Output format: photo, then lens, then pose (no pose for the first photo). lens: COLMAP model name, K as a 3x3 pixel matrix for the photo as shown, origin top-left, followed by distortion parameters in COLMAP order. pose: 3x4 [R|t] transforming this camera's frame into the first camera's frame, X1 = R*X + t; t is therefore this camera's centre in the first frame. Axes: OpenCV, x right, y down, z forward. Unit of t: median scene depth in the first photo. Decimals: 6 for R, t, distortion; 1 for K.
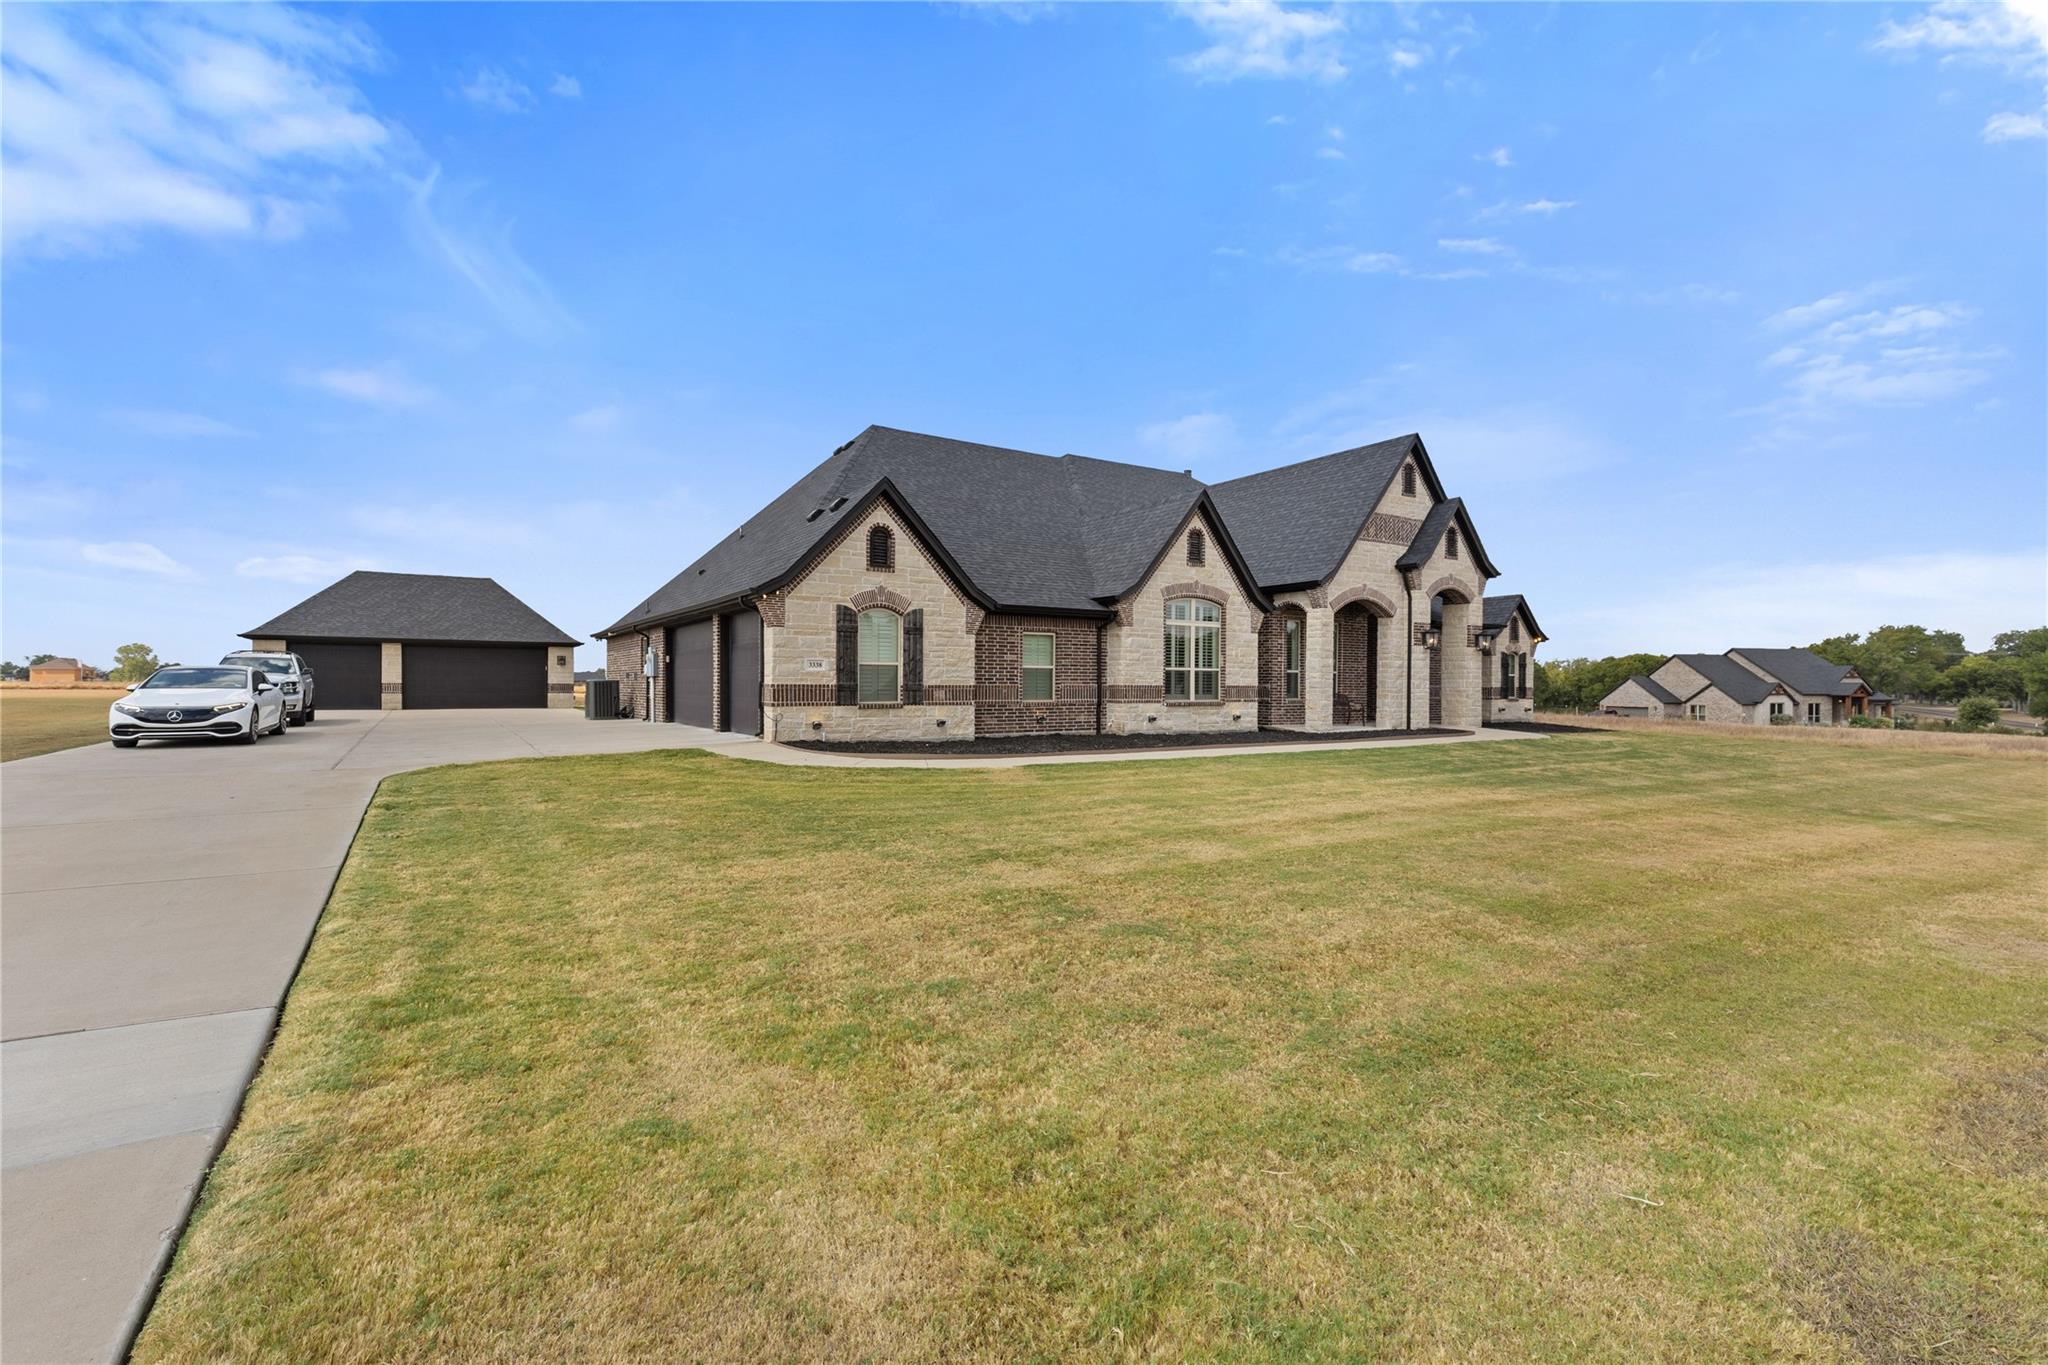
lens RADIAL K [[934.1, 0, 1025.9], [0, 934.1, 689.4], [0, 0, 1]] dist [0.011029, -0.003332]
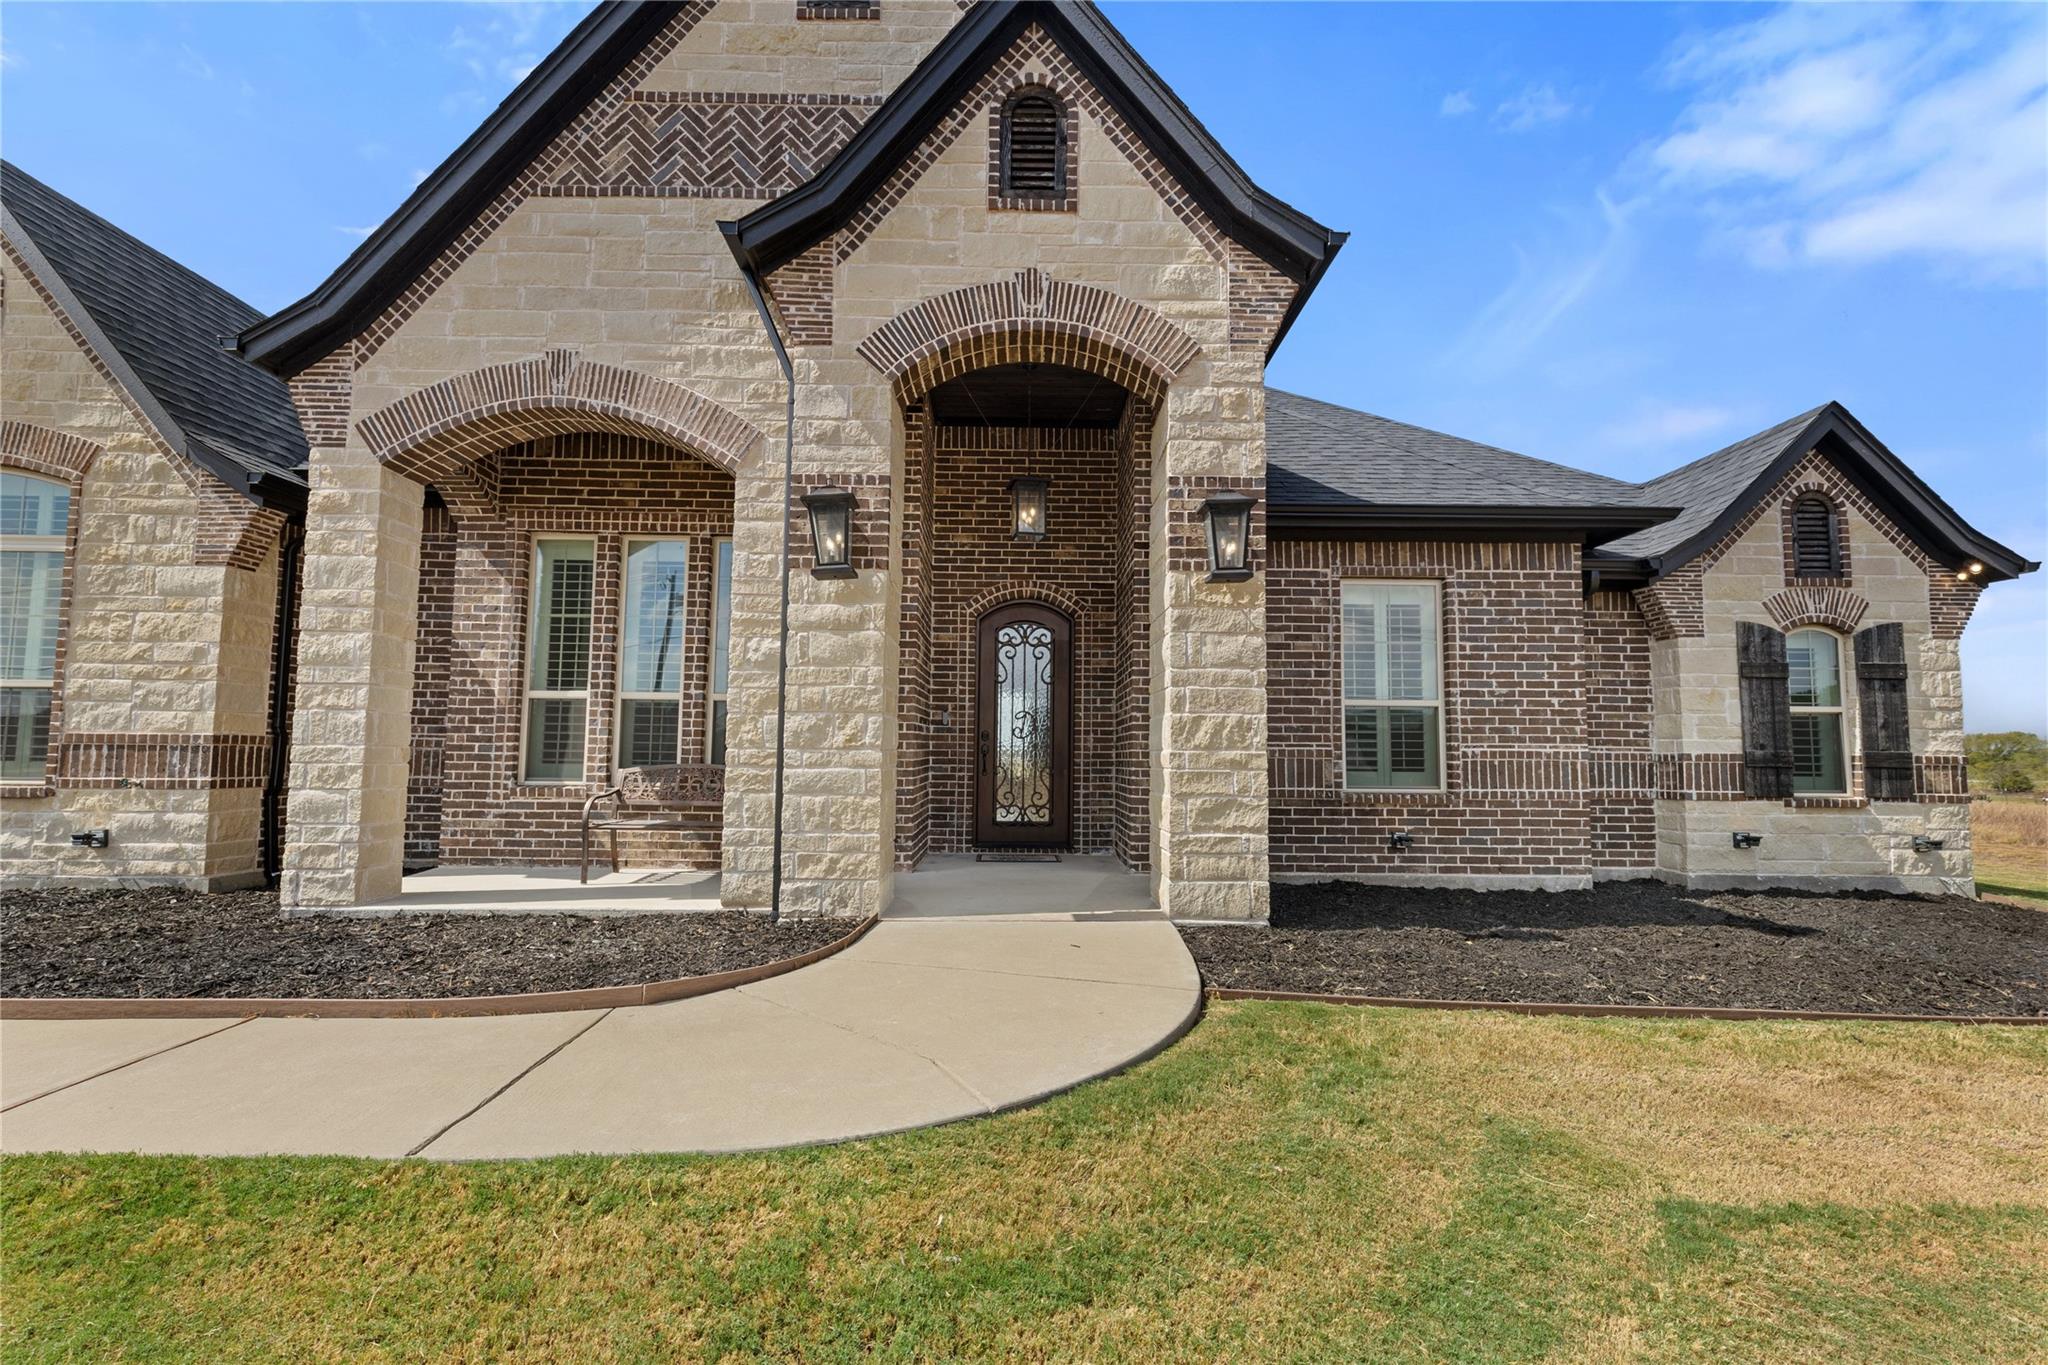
lens RADIAL K [[934.1, 0, 988.6], [0, 934.1, 678.2], [0, 0, 1]] dist [0.011029, -0.003332]
pose [[0.844279, -0.034870, -0.534769, 0.627625], [-0.009163, 0.996796, -0.079462, -0.000653], [0.535826, 0.071988, 0.841254, 0.883390]]
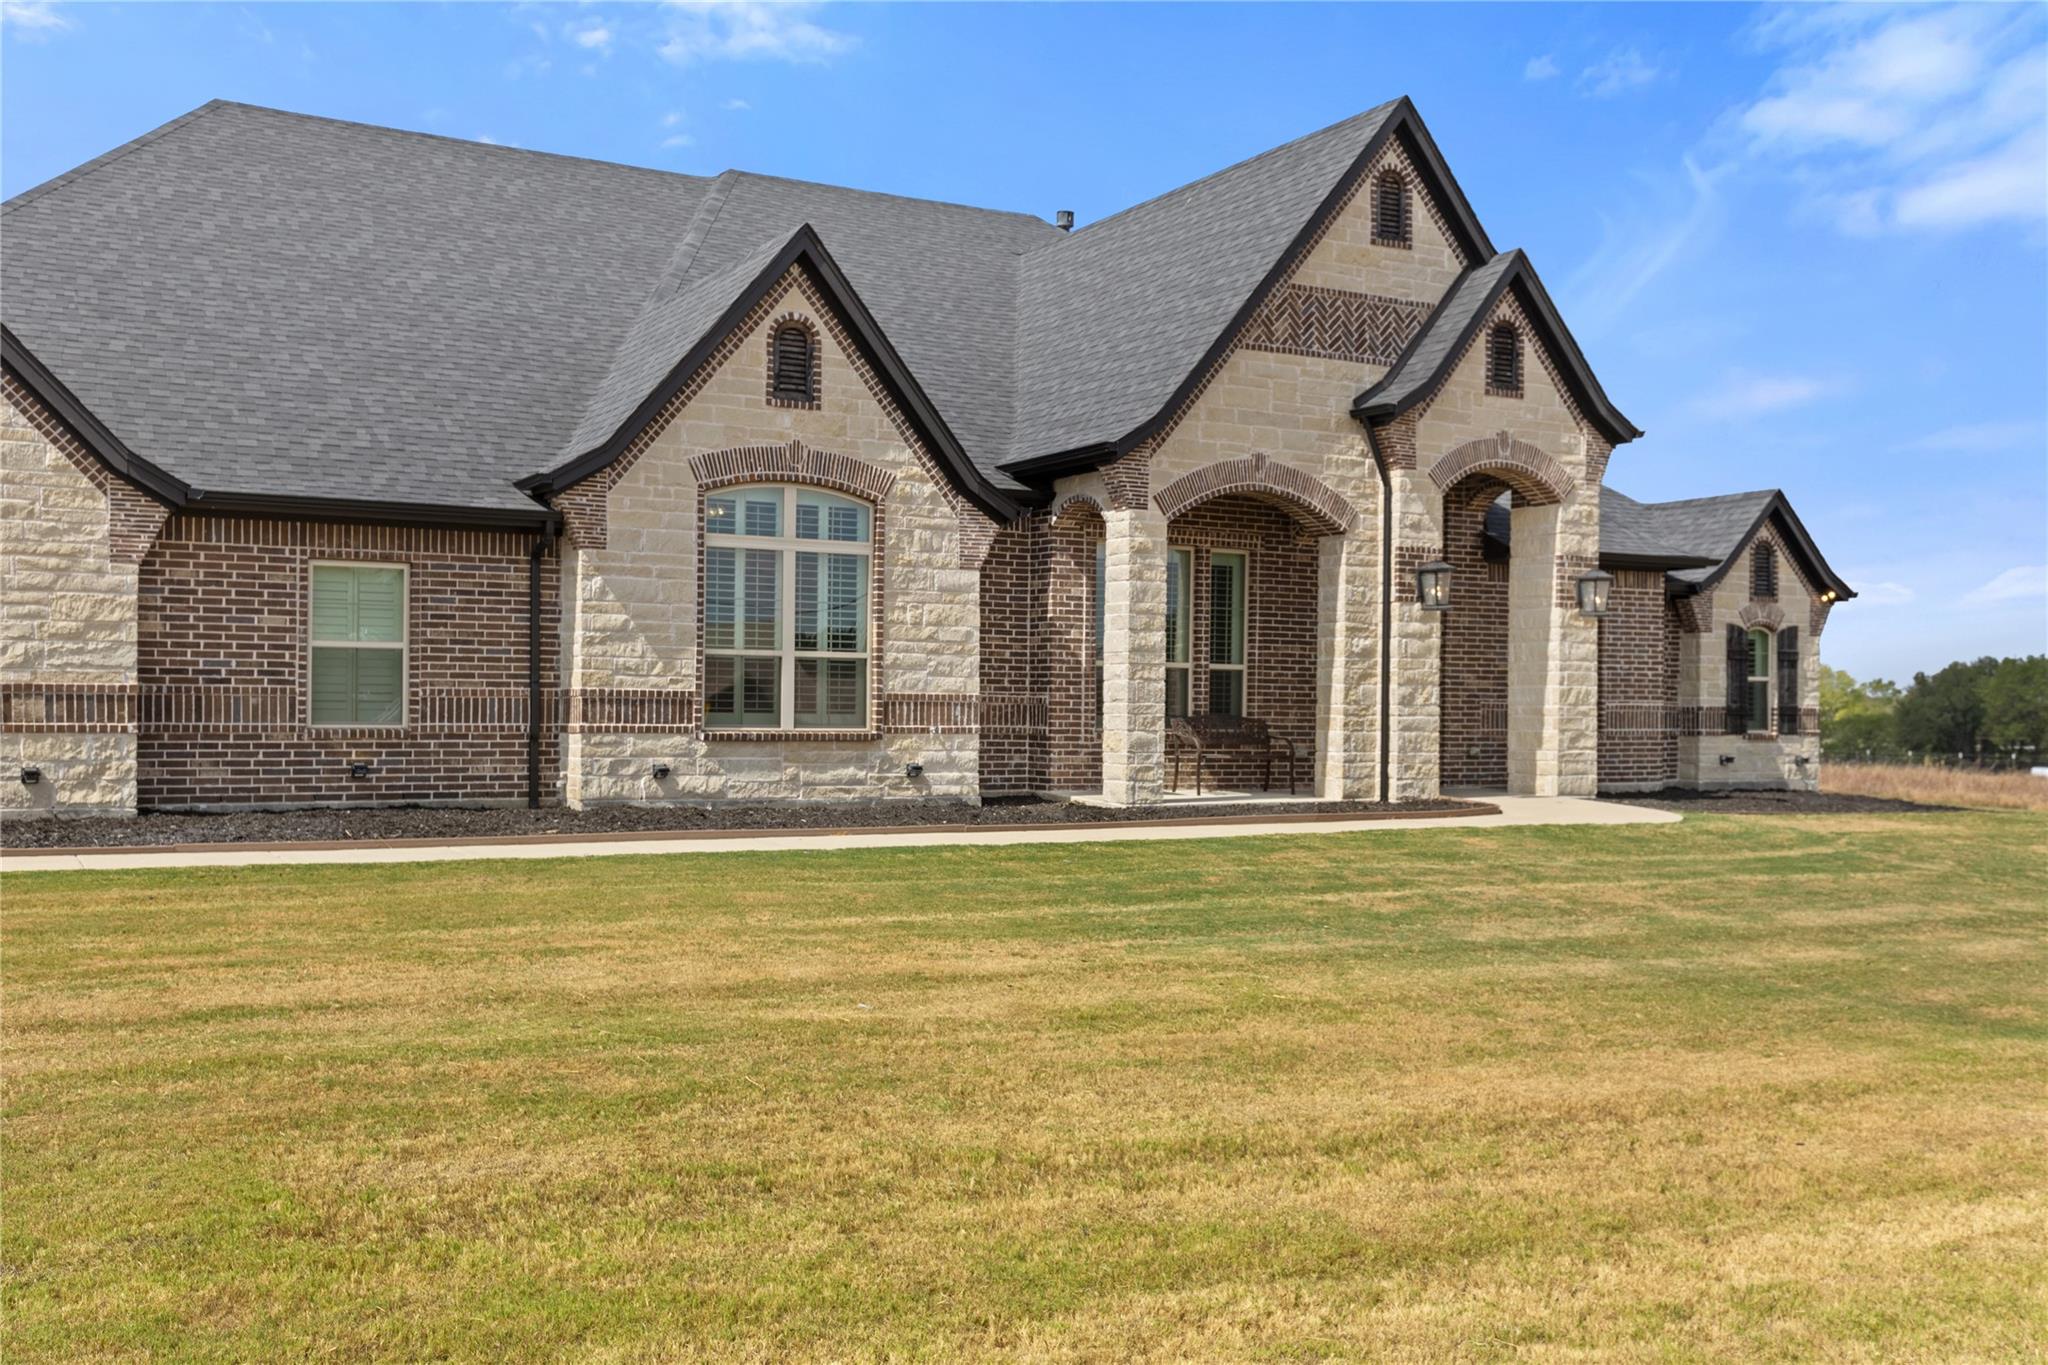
lens RADIAL K [[2005.5, 0, 1023.2], [0, 2005.5, 684.1], [0, 0, 1]] dist [0.007441, 0.000000]
pose [[0.998689, 0.009014, -0.050385, 0.315428], [-0.009555, 0.999899, -0.010505, 0.000220], [0.050285, 0.010973, 0.998675, 0.107523]]
